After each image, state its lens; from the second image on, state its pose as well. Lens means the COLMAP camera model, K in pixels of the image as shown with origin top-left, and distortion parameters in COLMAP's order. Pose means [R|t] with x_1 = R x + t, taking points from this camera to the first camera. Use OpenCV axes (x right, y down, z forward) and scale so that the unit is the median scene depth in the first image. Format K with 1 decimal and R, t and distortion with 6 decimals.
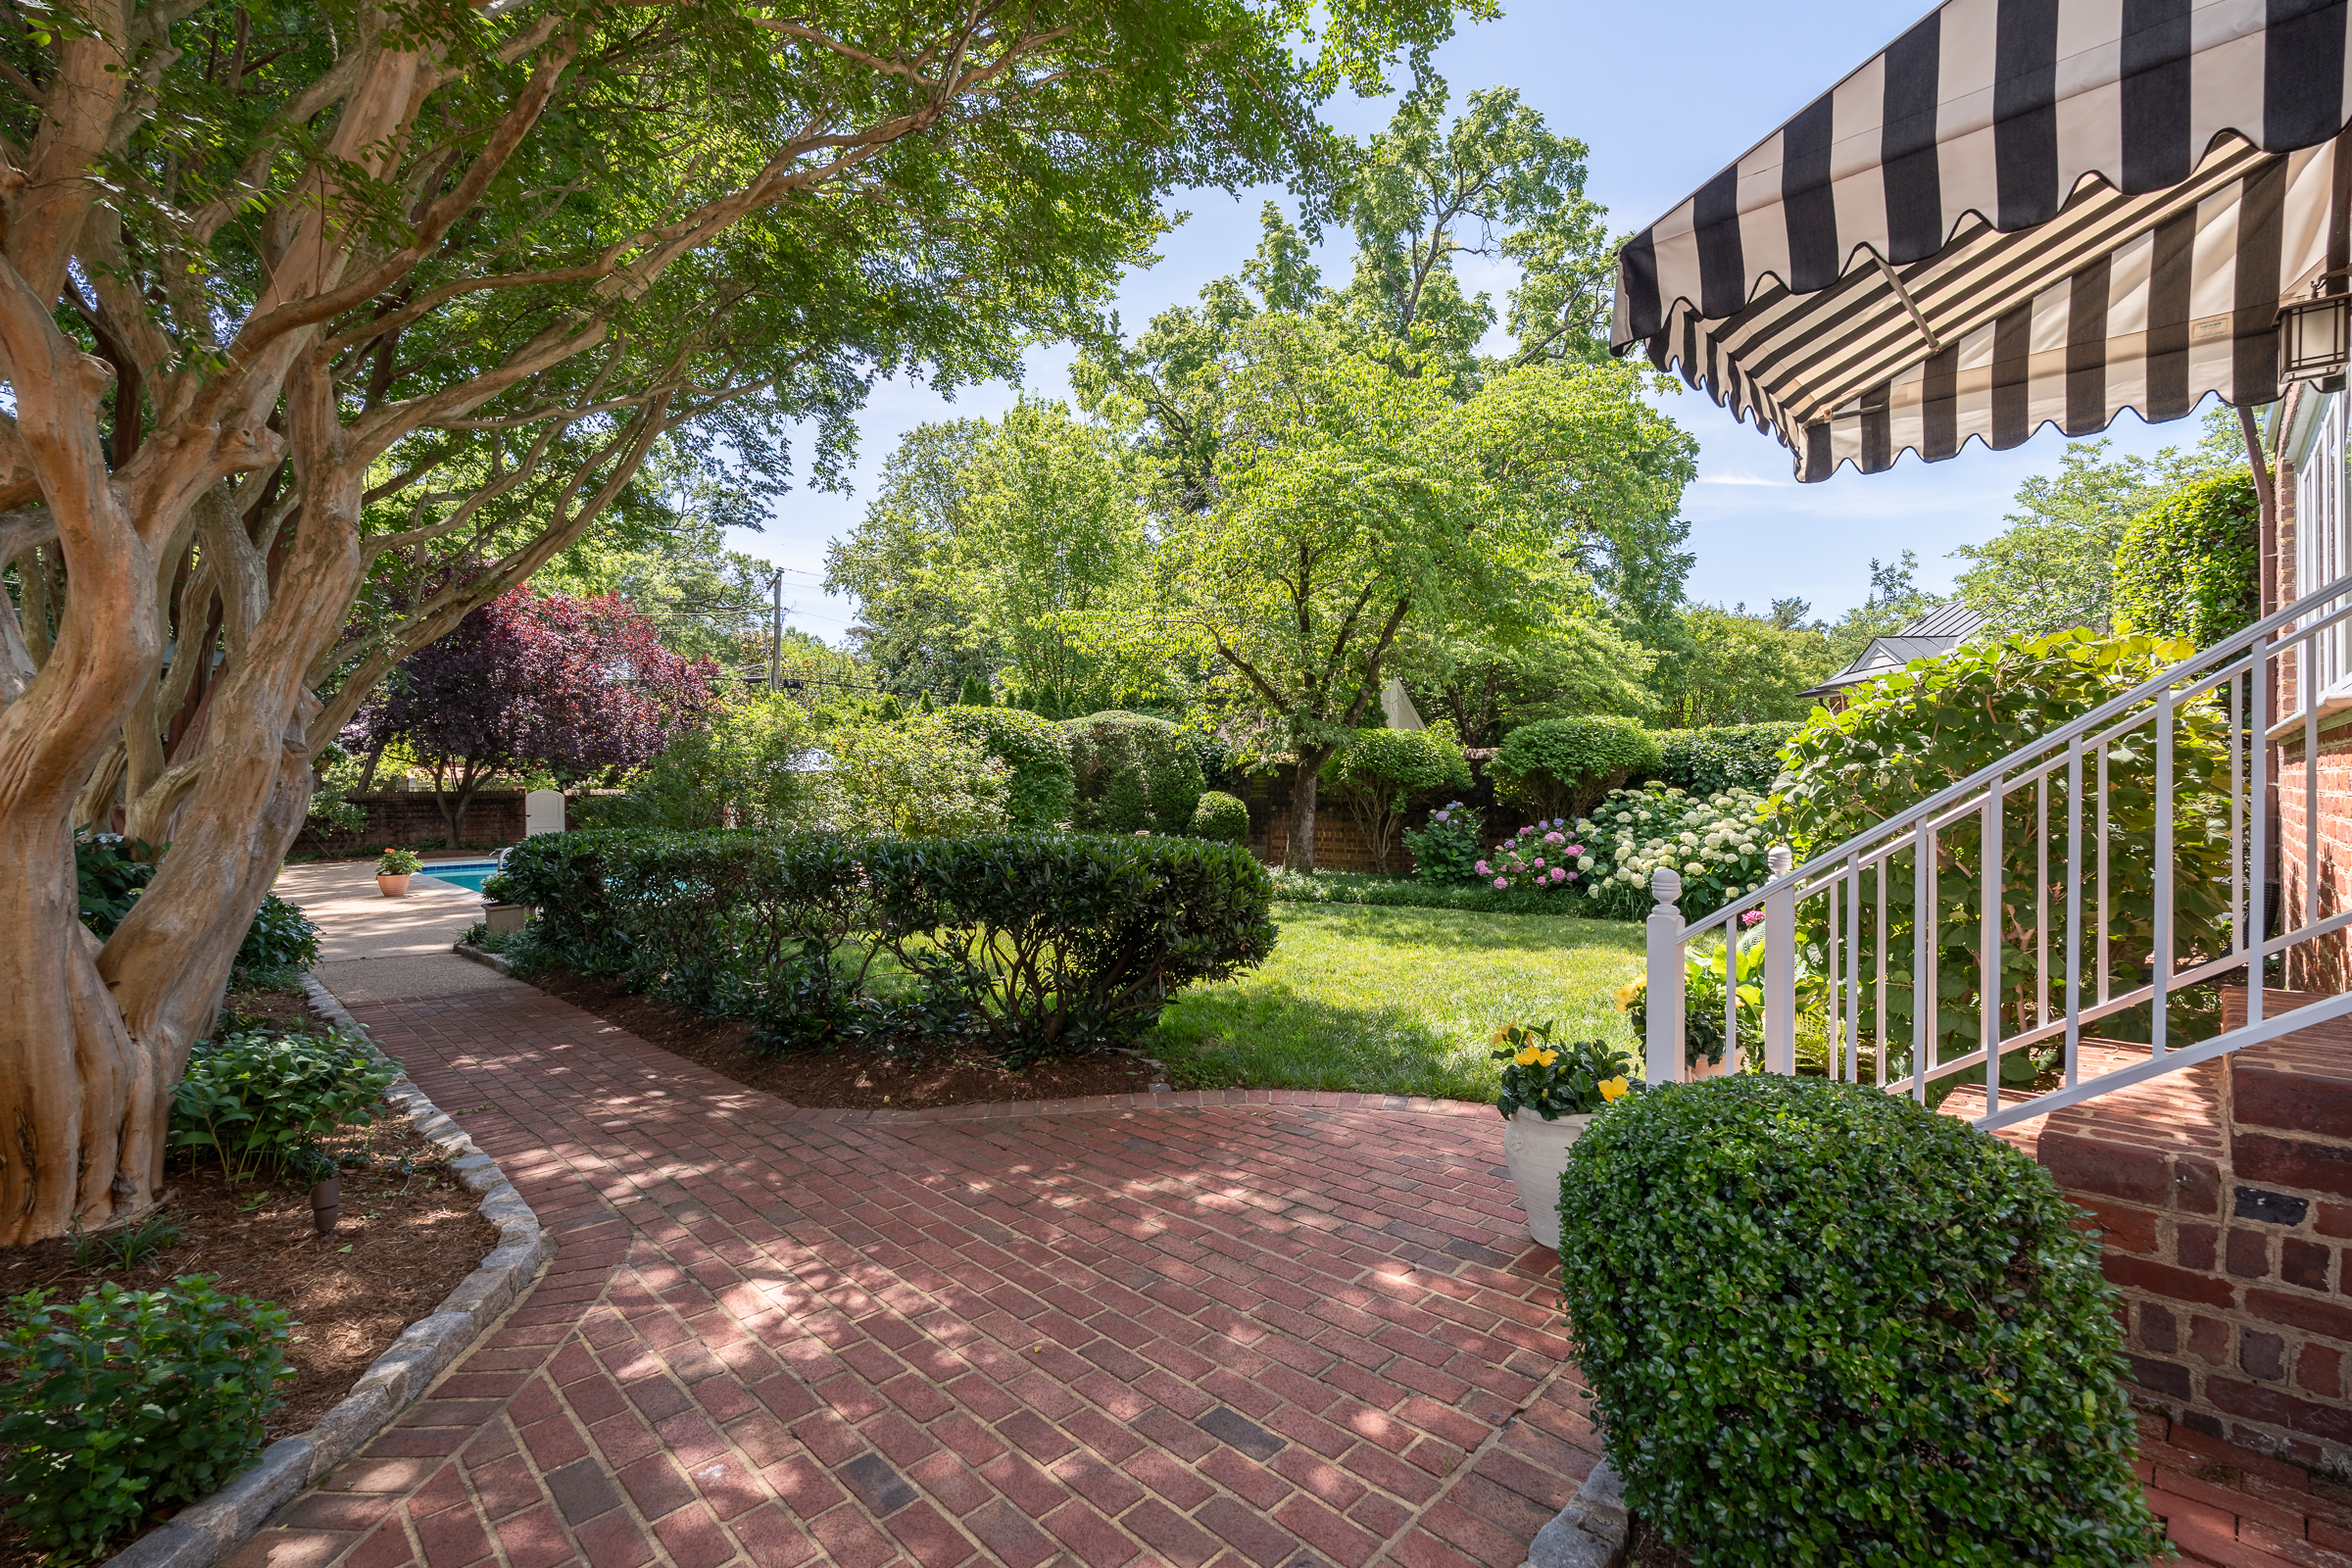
lens RADIAL K [[1029.6, 0, 1176.0], [0, 1029.6, 784.0], [0, 0, 1]] dist [-0.000446, 0.000049]
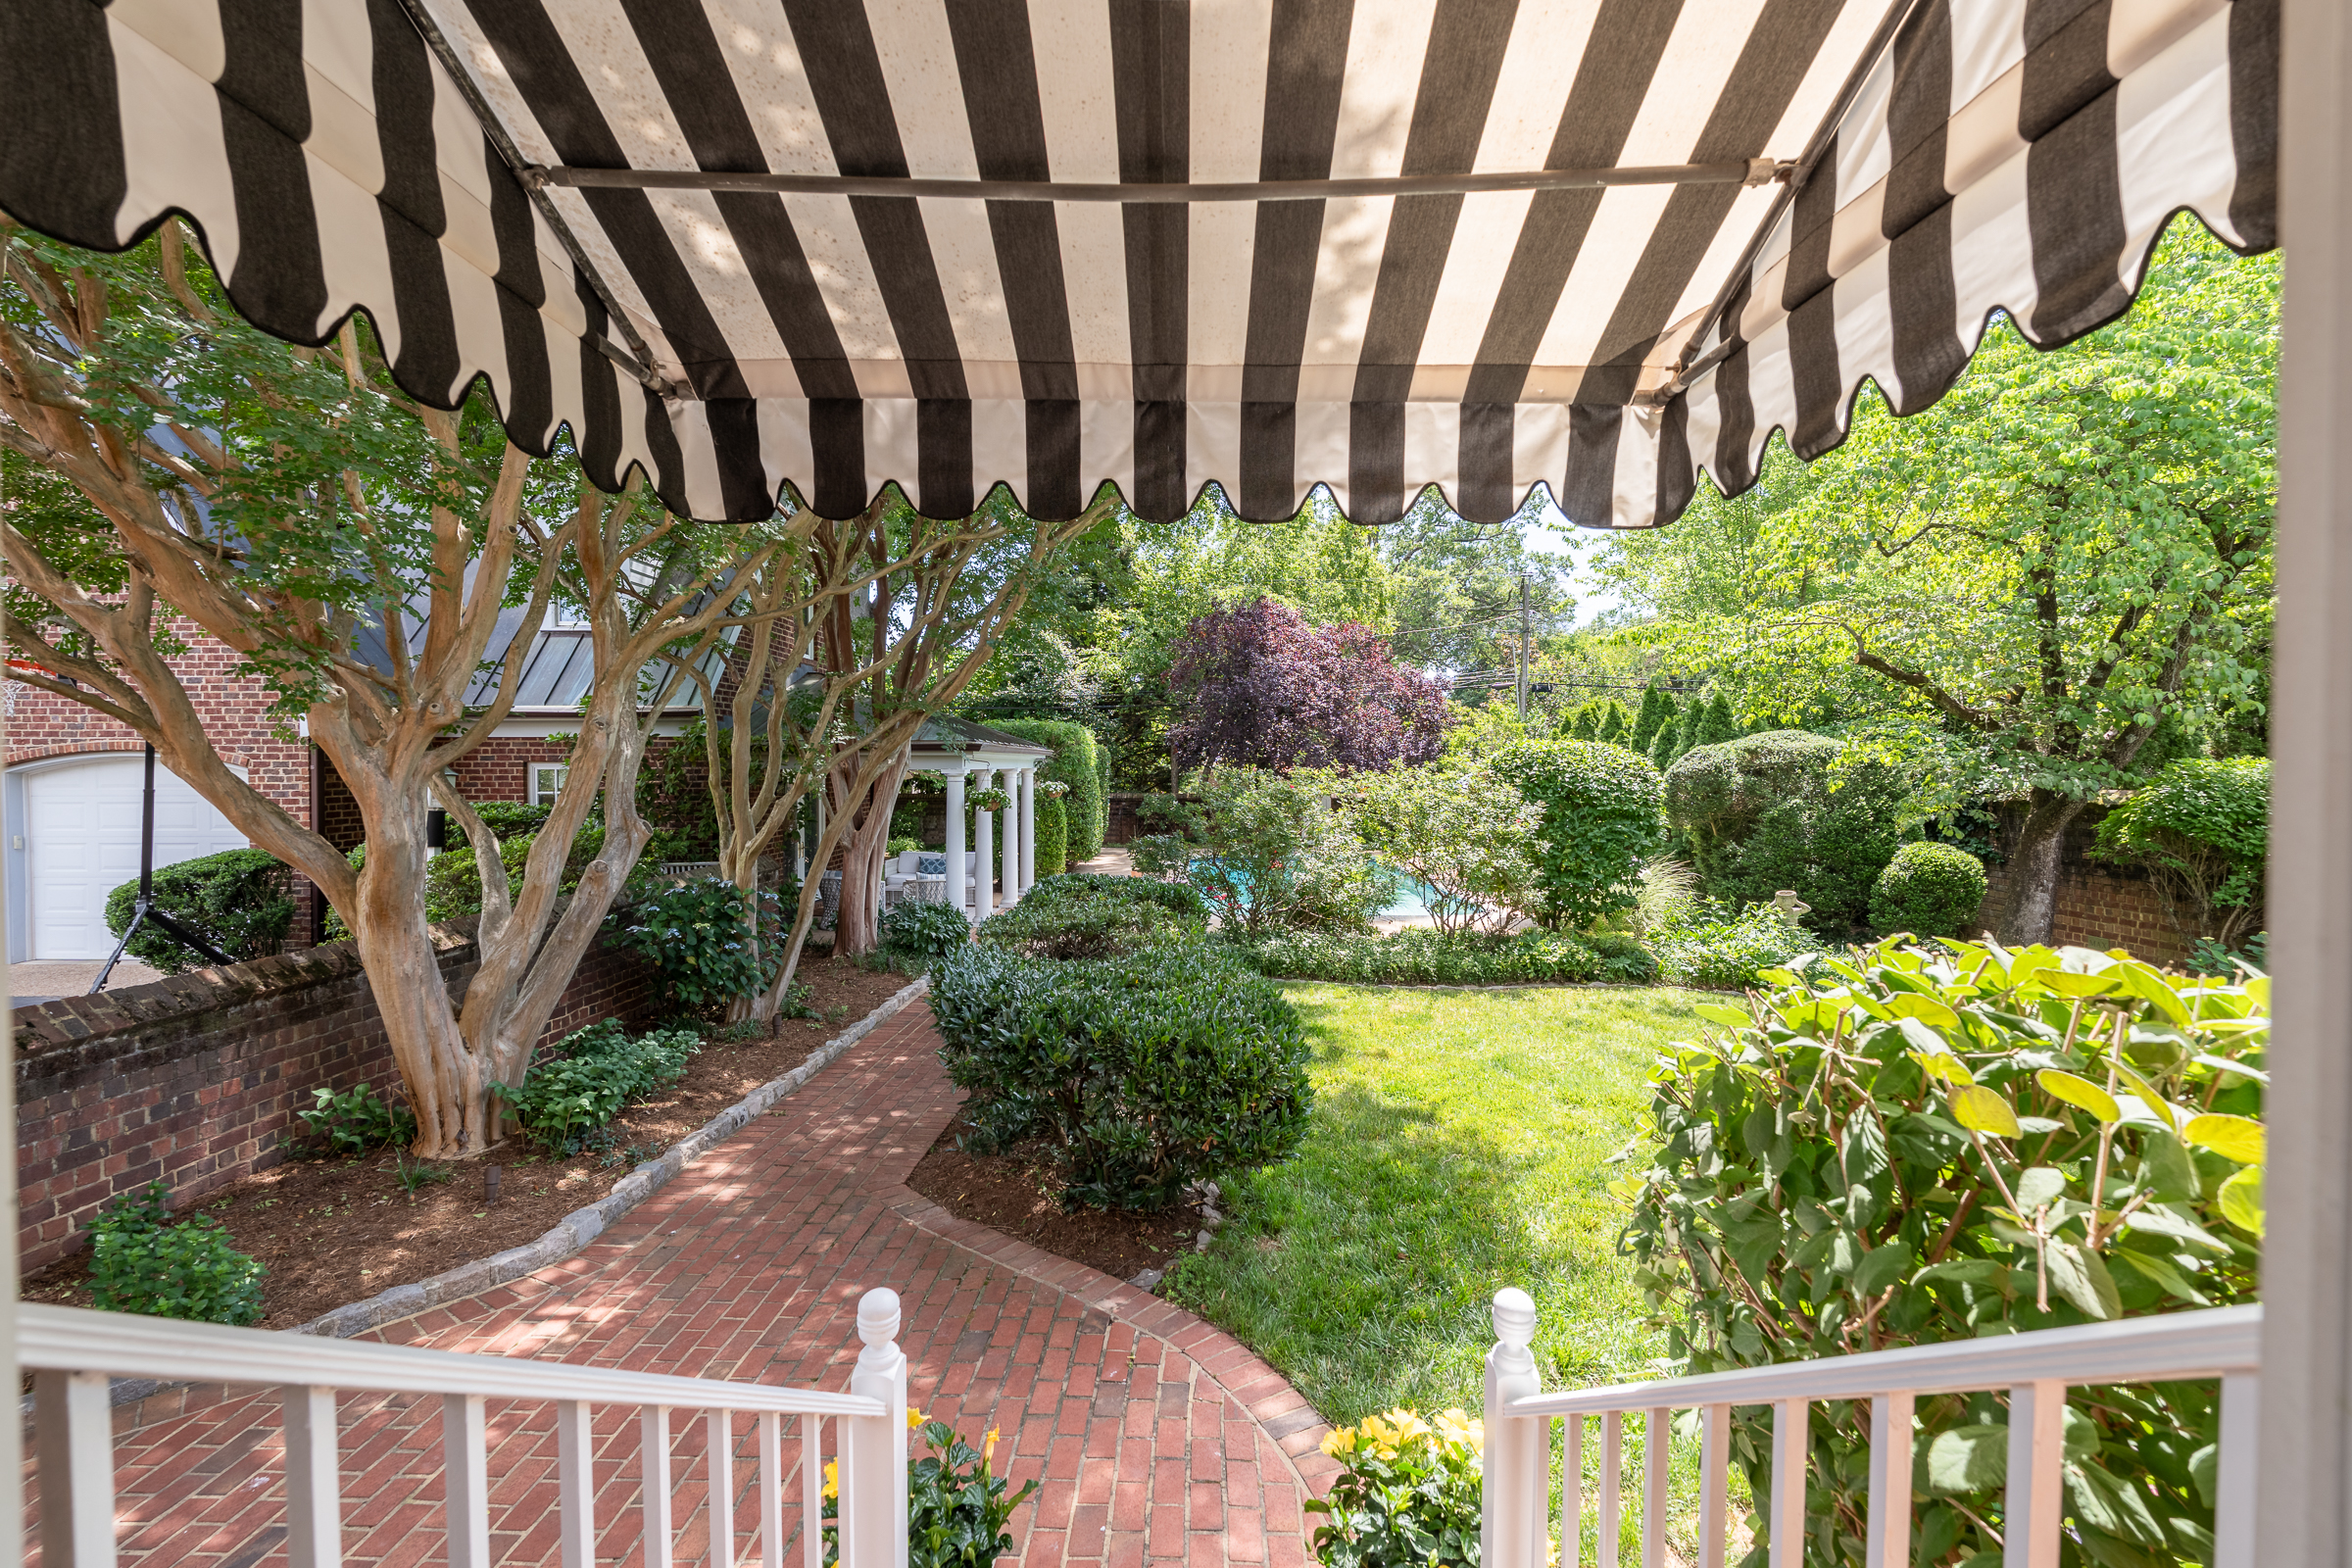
lens RADIAL K [[1029.6, 0, 1176.0], [0, 1029.6, 784.0], [0, 0, 1]] dist [-0.000446, 0.000049]
pose [[0.689543, 0.018362, -0.724012, 0.914291], [-0.005097, 0.999777, 0.020502, -0.212942], [0.724226, -0.010447, 0.689483, 0.598853]]
